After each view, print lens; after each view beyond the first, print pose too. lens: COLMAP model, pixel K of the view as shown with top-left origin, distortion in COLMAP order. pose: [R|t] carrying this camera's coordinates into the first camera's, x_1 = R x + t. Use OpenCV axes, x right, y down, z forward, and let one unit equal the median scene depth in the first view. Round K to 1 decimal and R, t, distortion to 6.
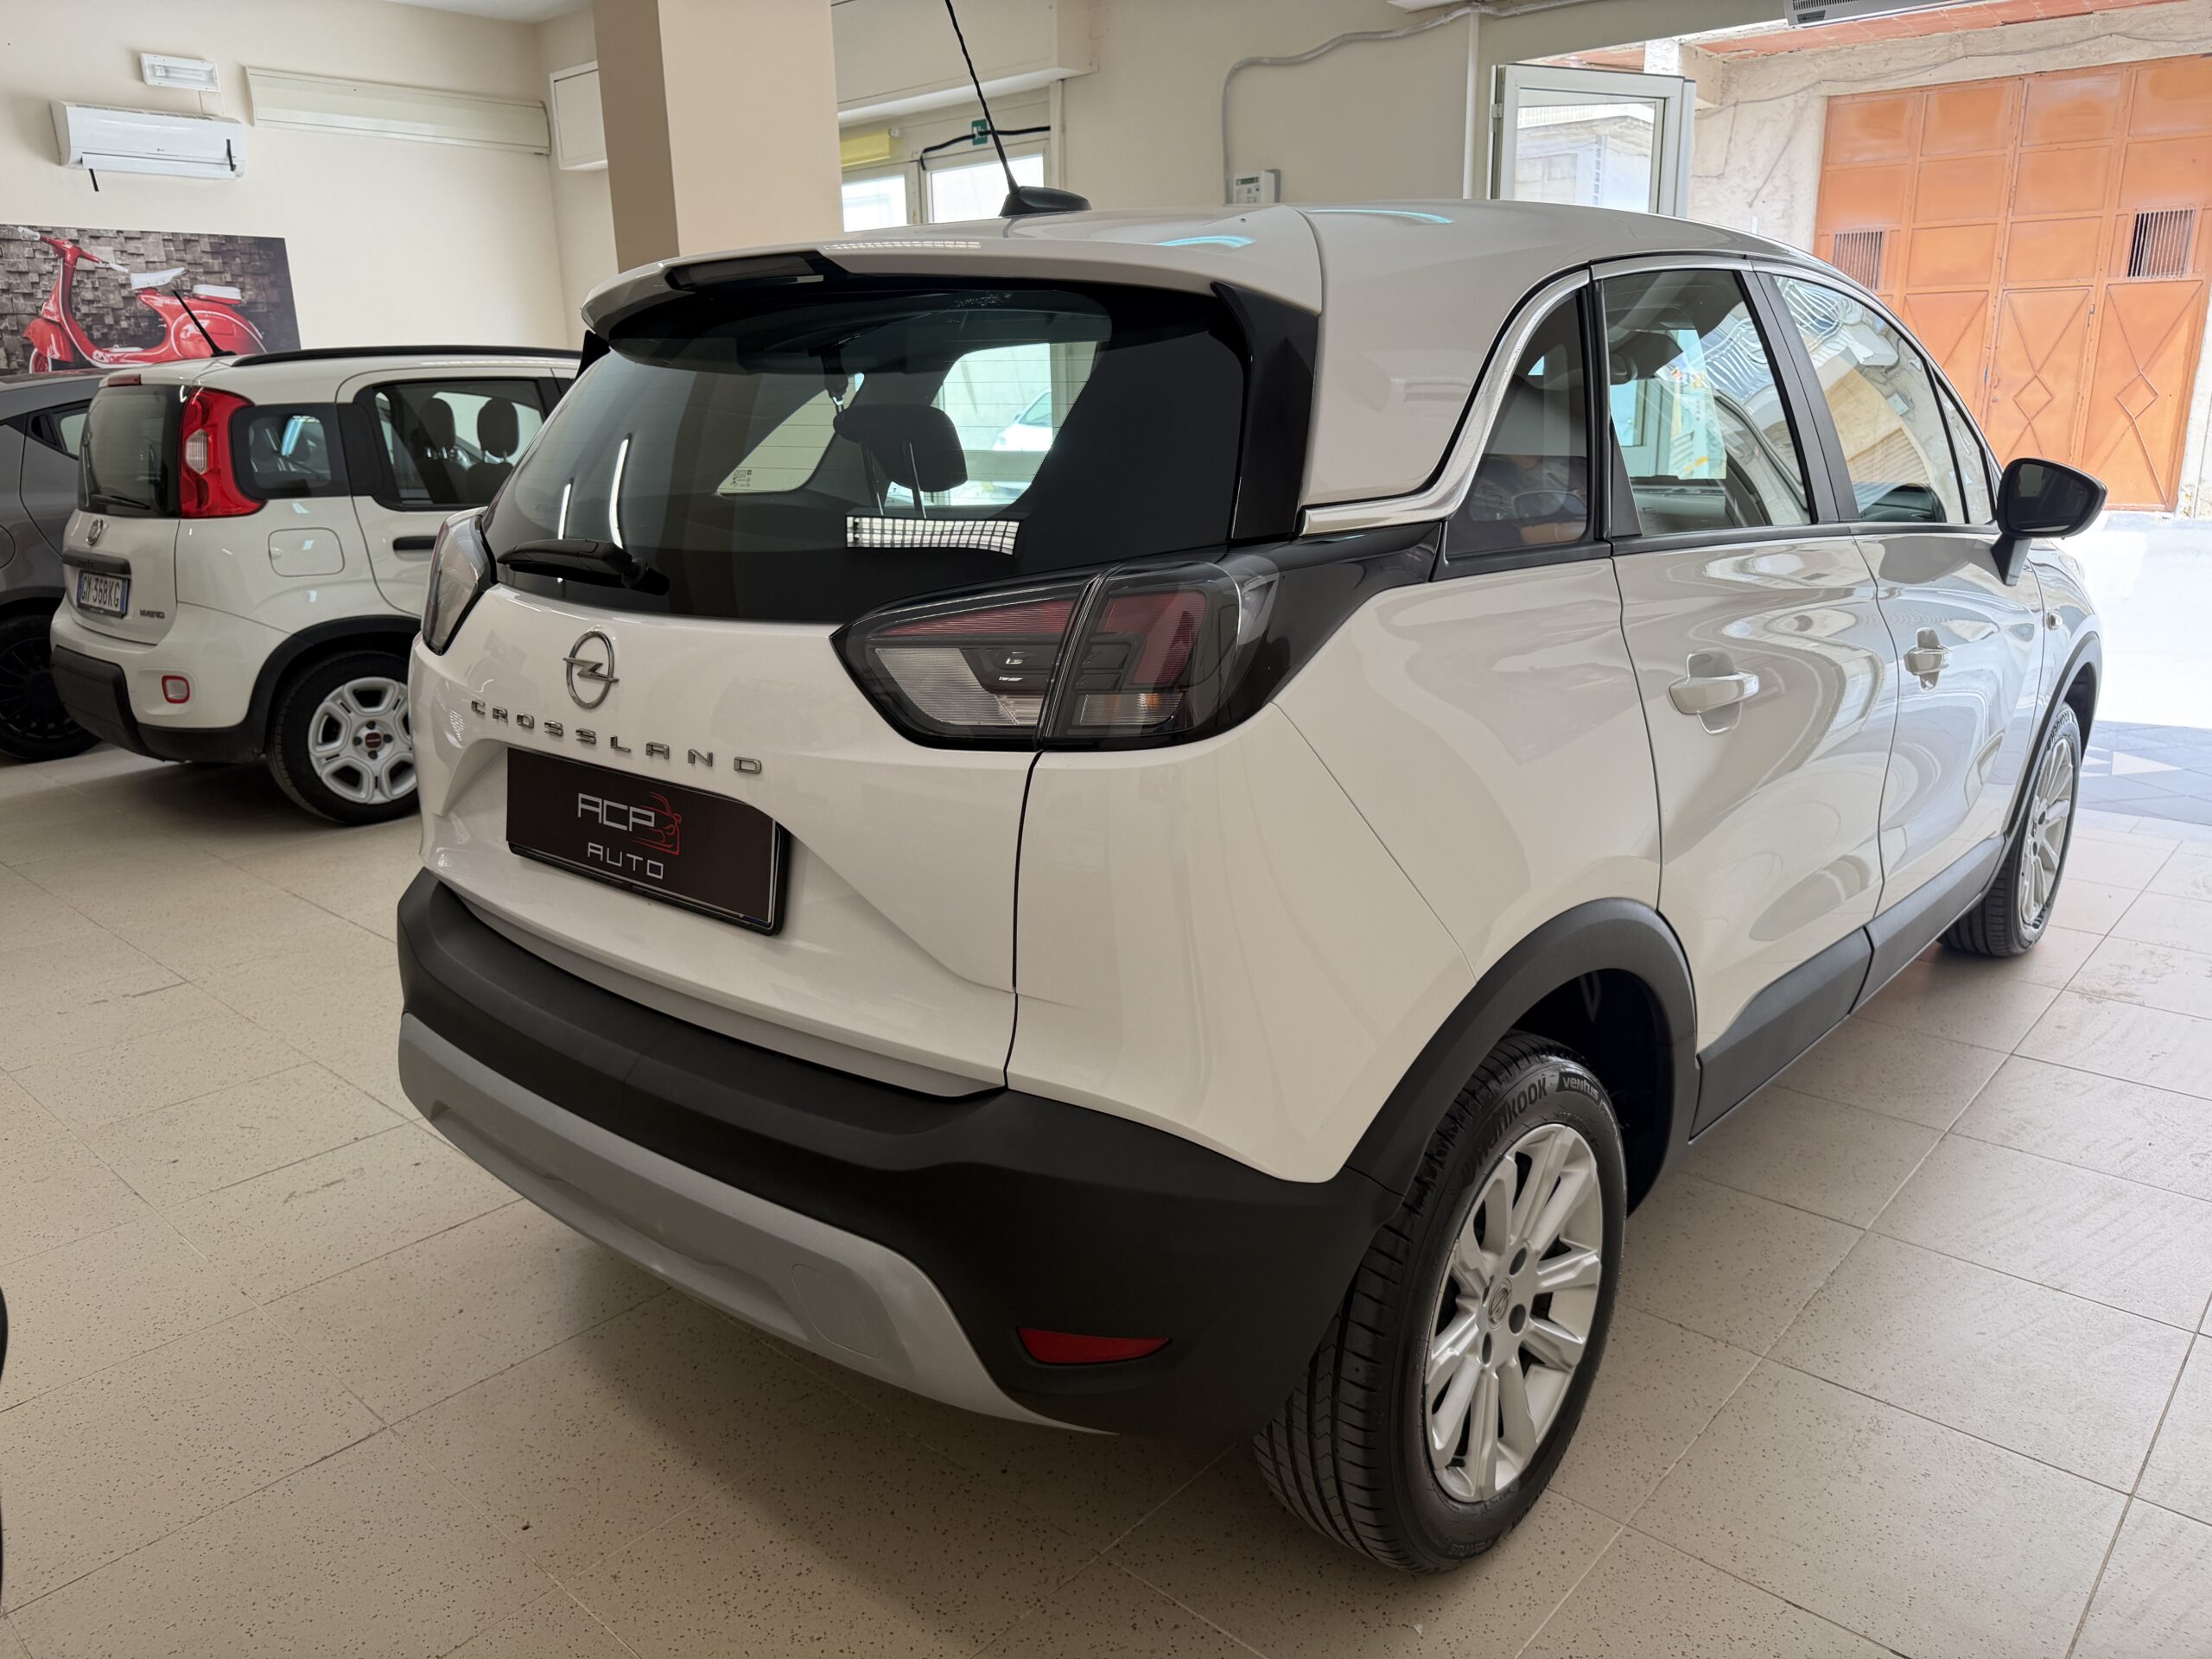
lens RADIAL K [[1552.5, 0, 1141.6], [0, 1552.5, 835.0], [0, 0, 1]] dist [0.088975, -0.071061]
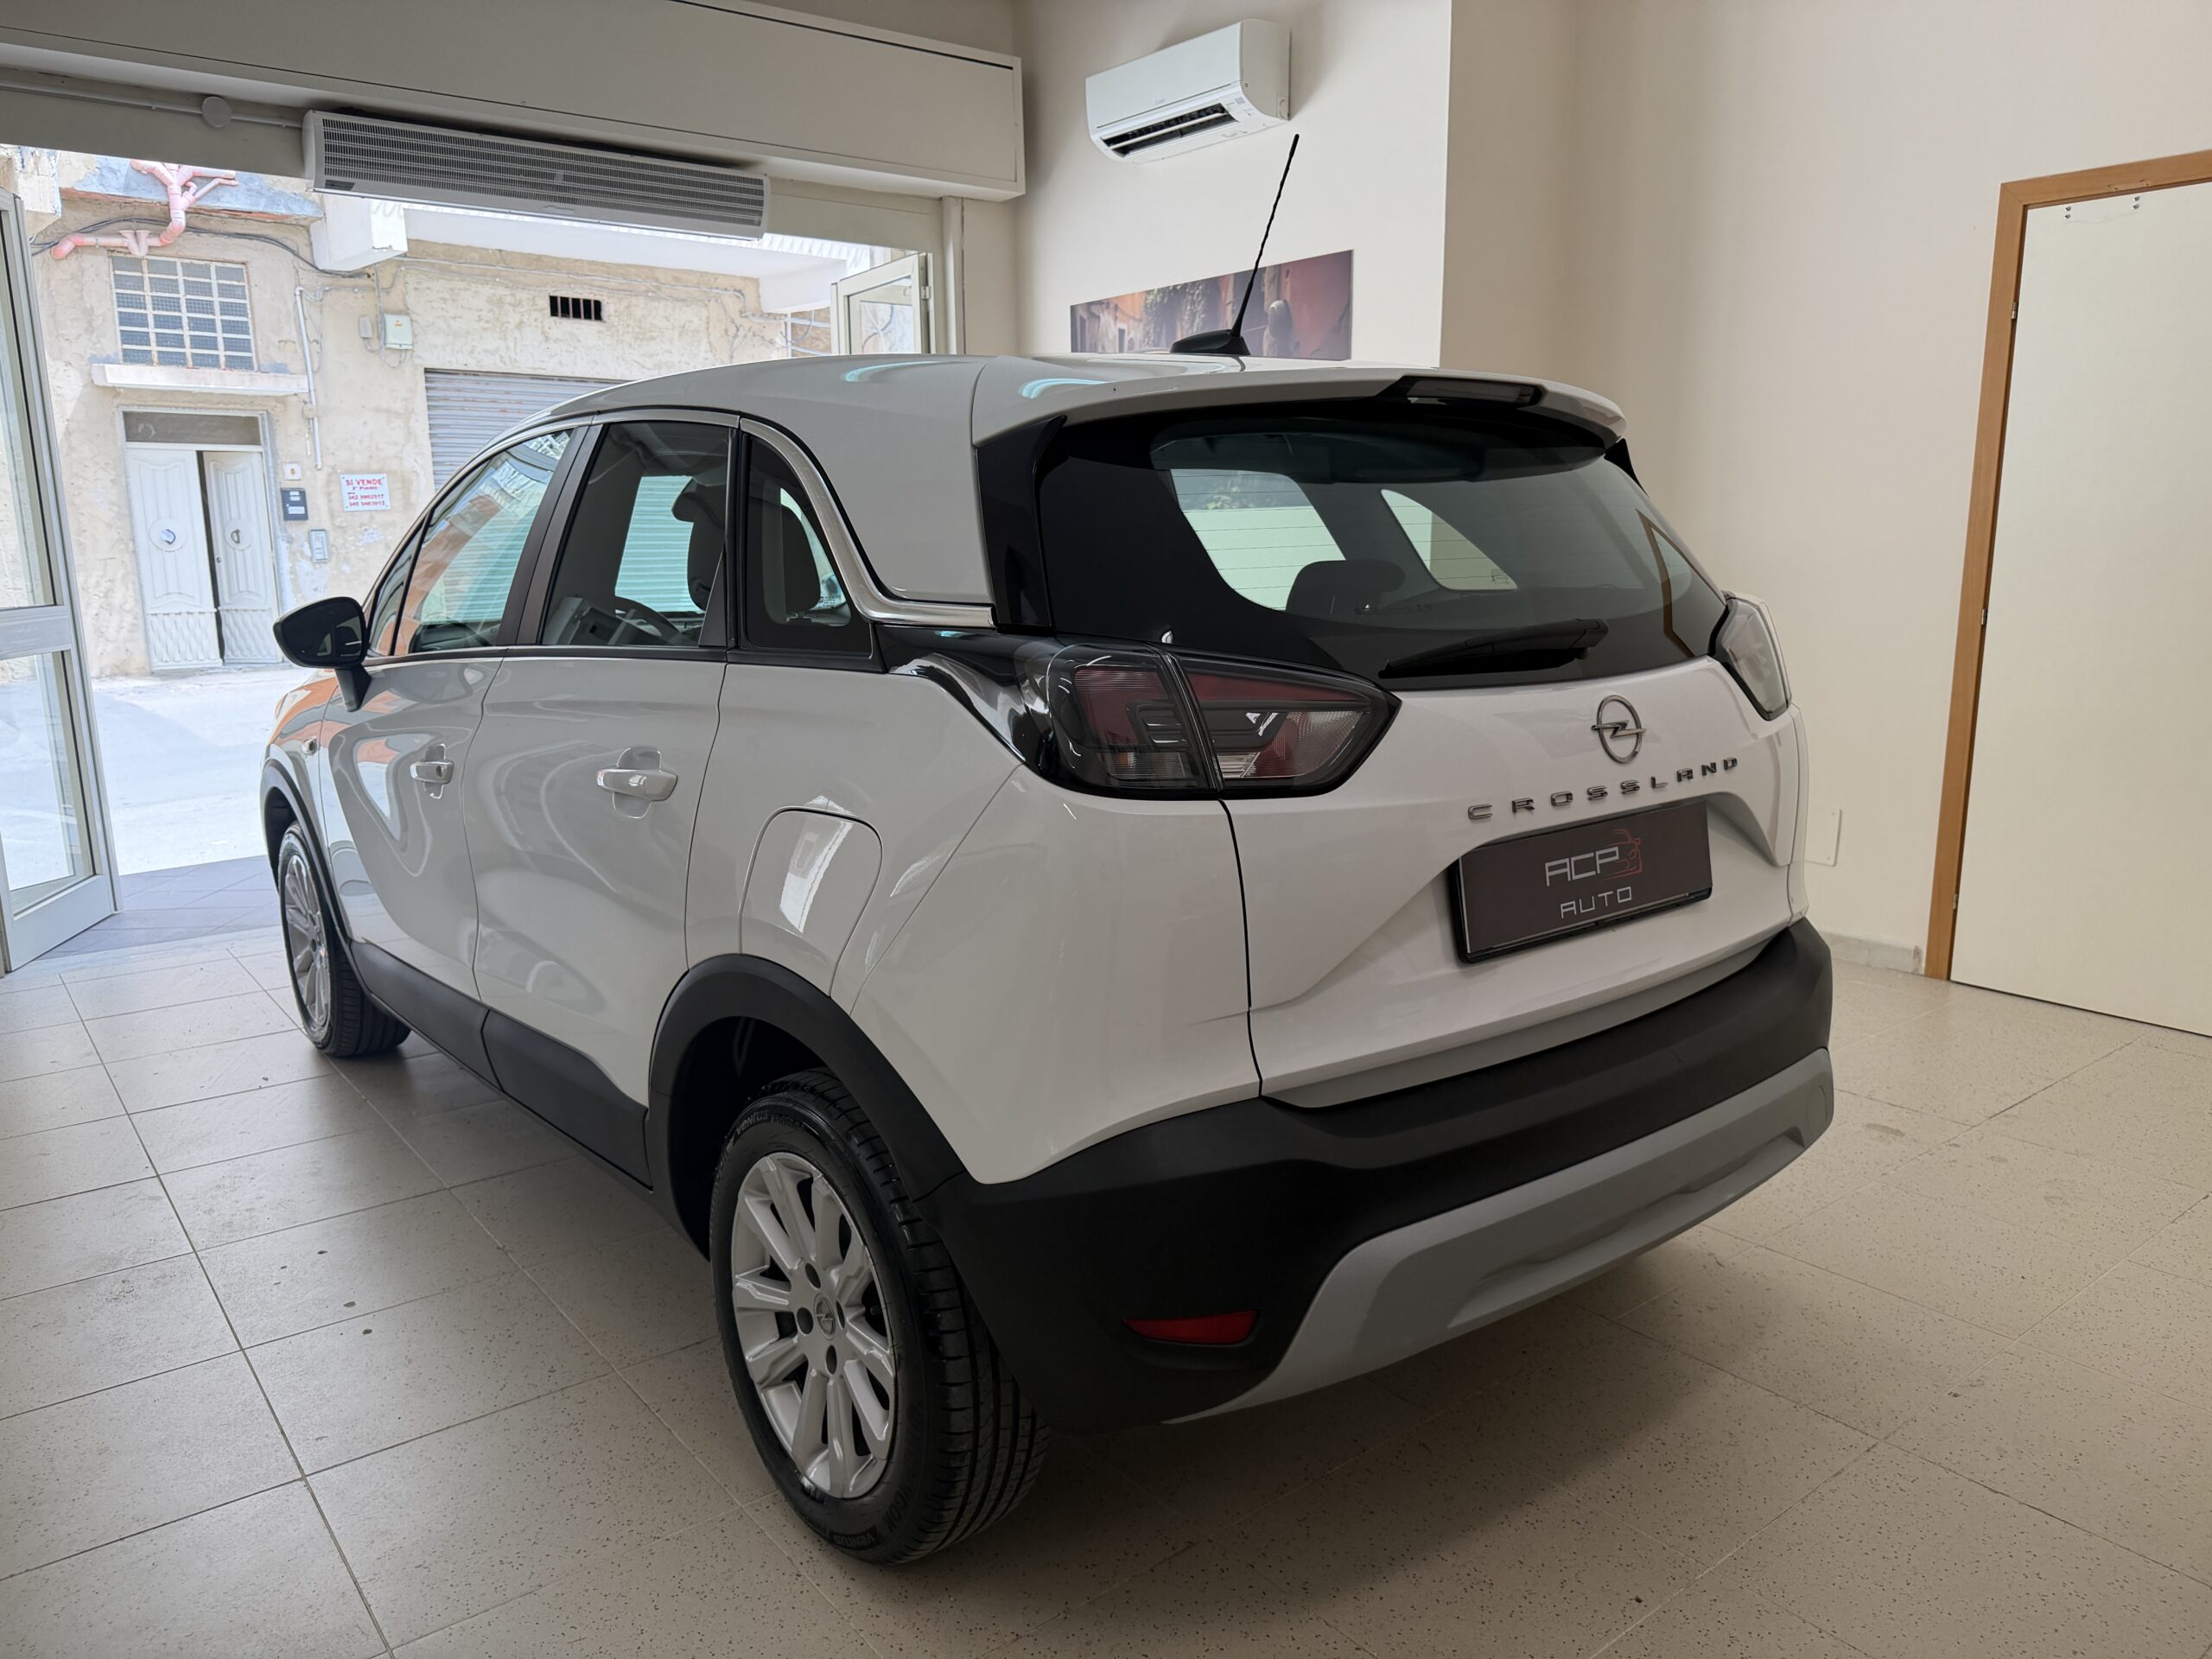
lens RADIAL K [[1570.0, 0, 1124.0], [0, 1570.0, 827.7], [0, 0, 1]] dist [0.031036, -0.047283]
pose [[0.200256, -0.171723, 0.964577, -1.472366], [0.275253, 0.954728, 0.112824, -0.253896], [-0.940284, 0.242909, 0.238457, 1.037841]]
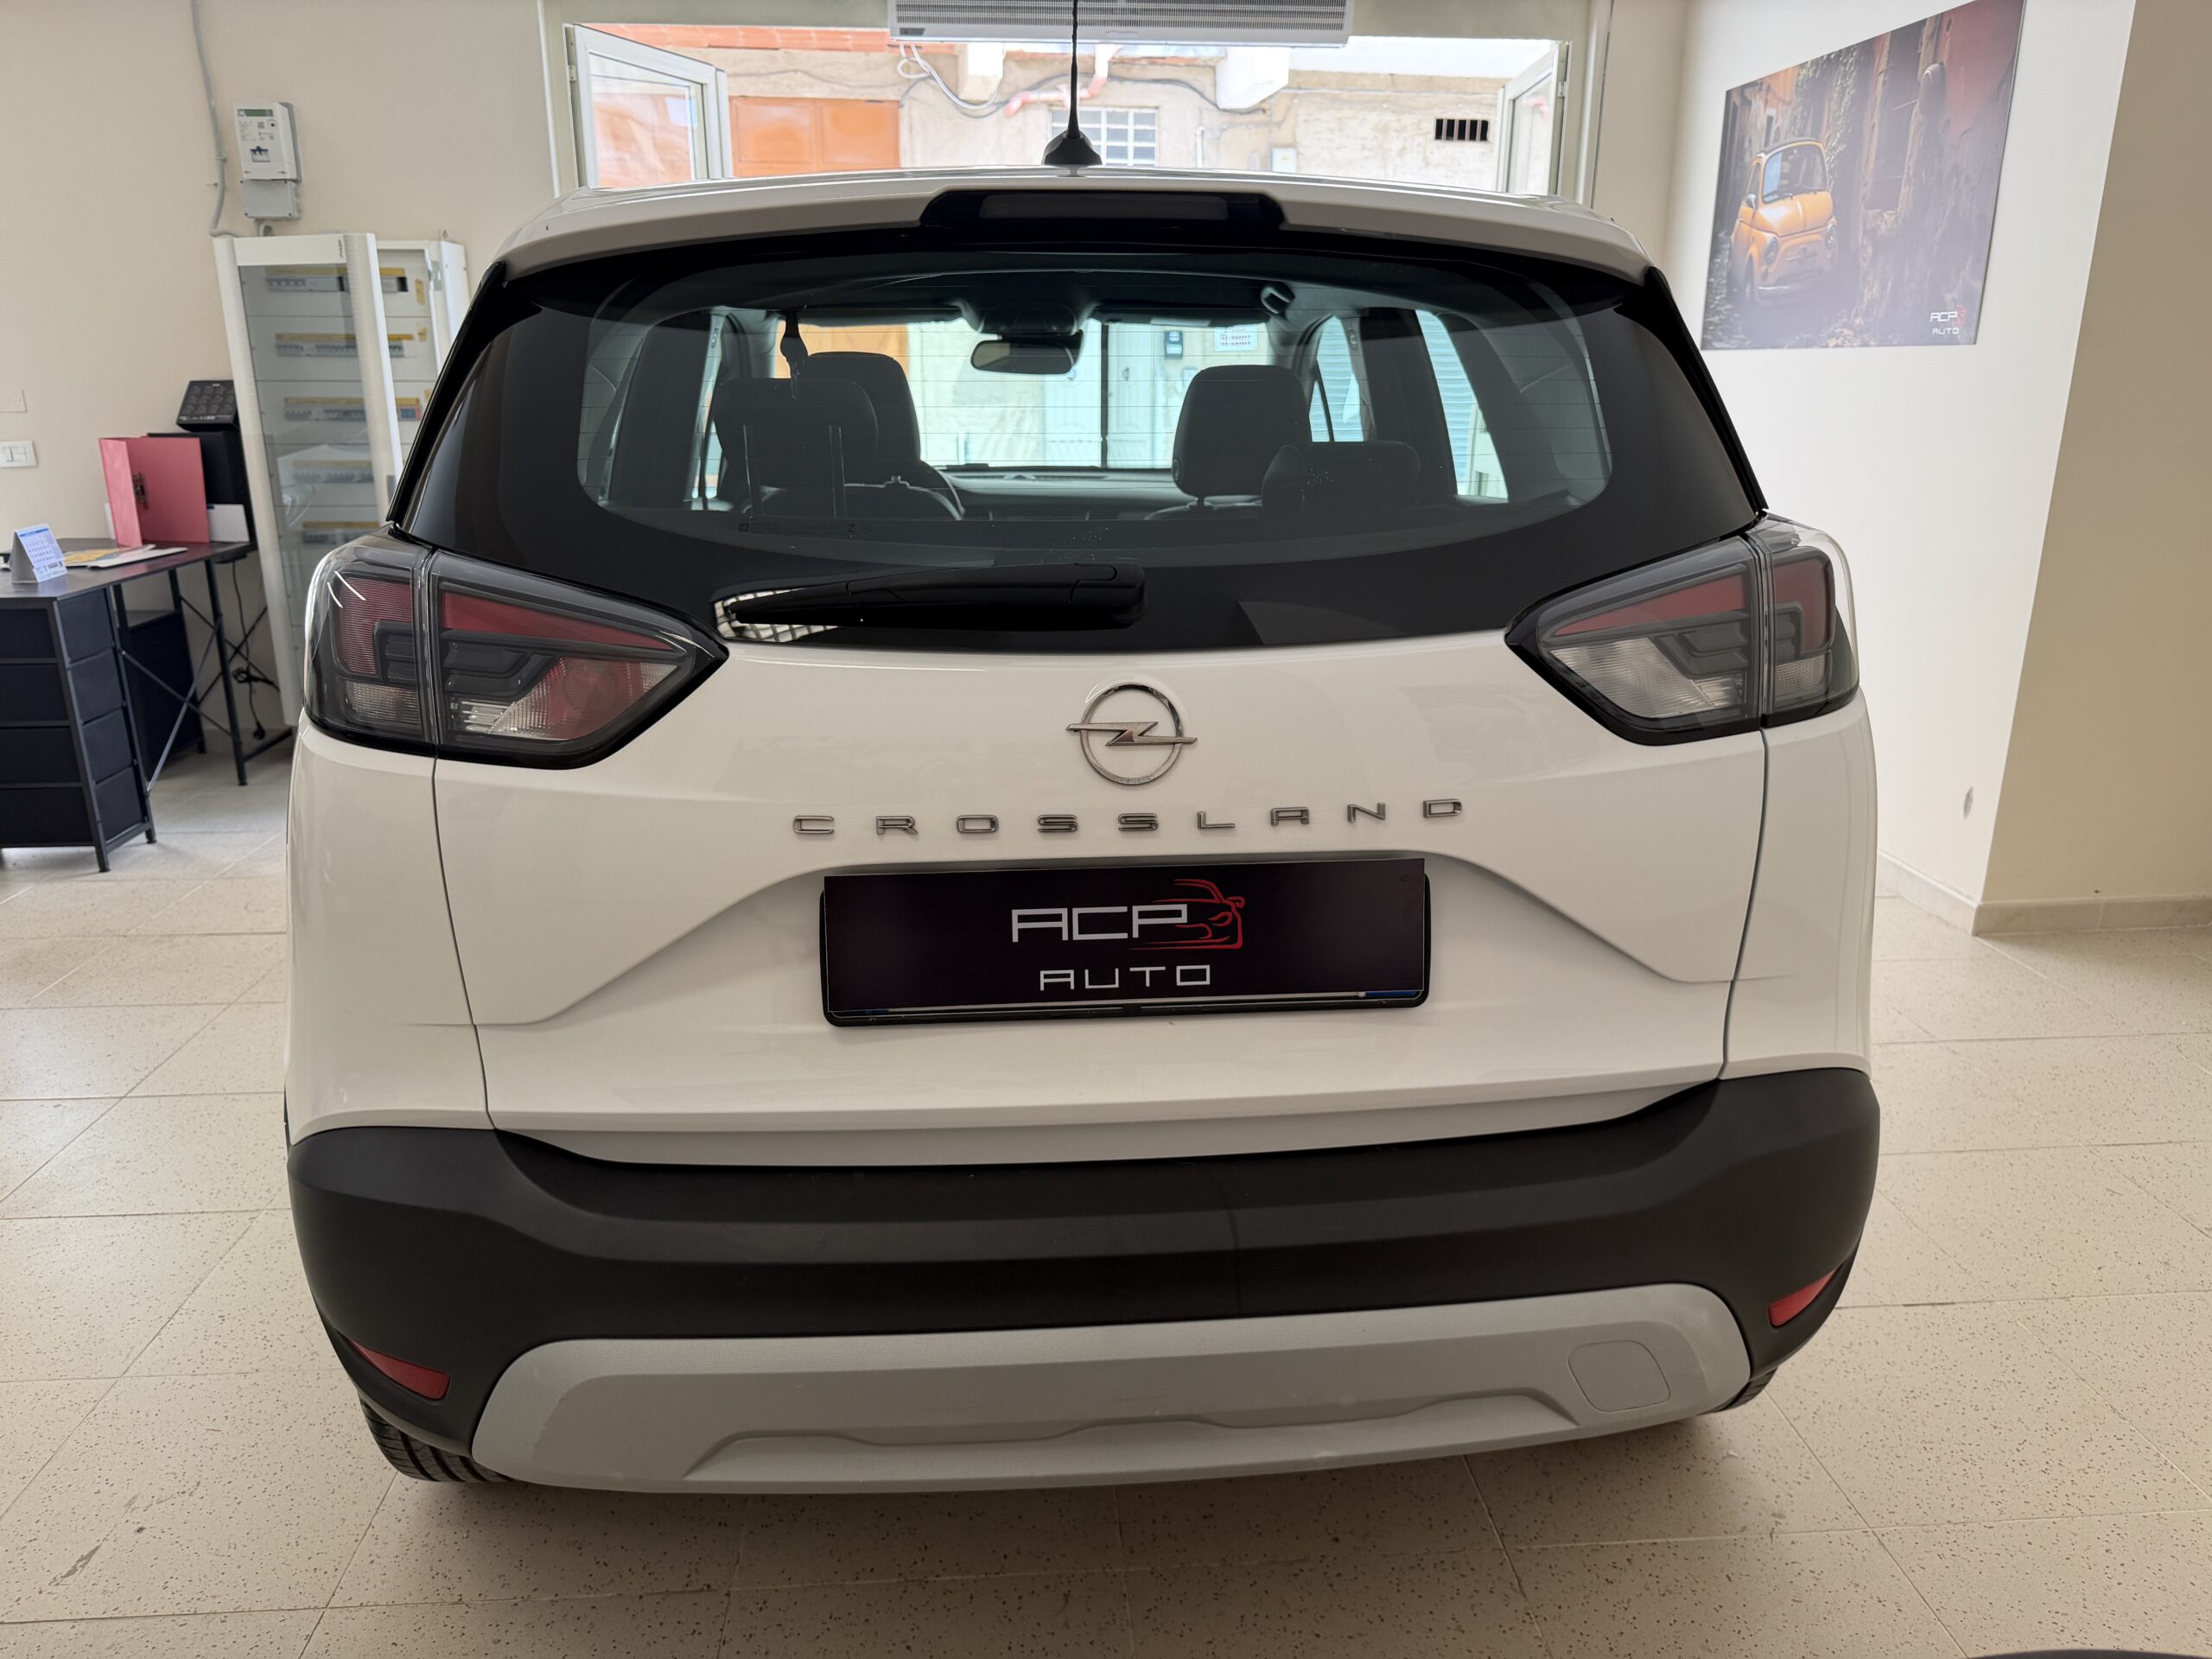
lens RADIAL K [[1570.0, 0, 1124.0], [0, 1570.0, 827.7], [0, 0, 1]] dist [0.031036, -0.047283]
pose [[0.716234, -0.184789, 0.672951, -0.833429], [0.181963, 0.980399, 0.075546, -0.113737], [-0.673720, 0.068343, 0.735820, 0.432412]]
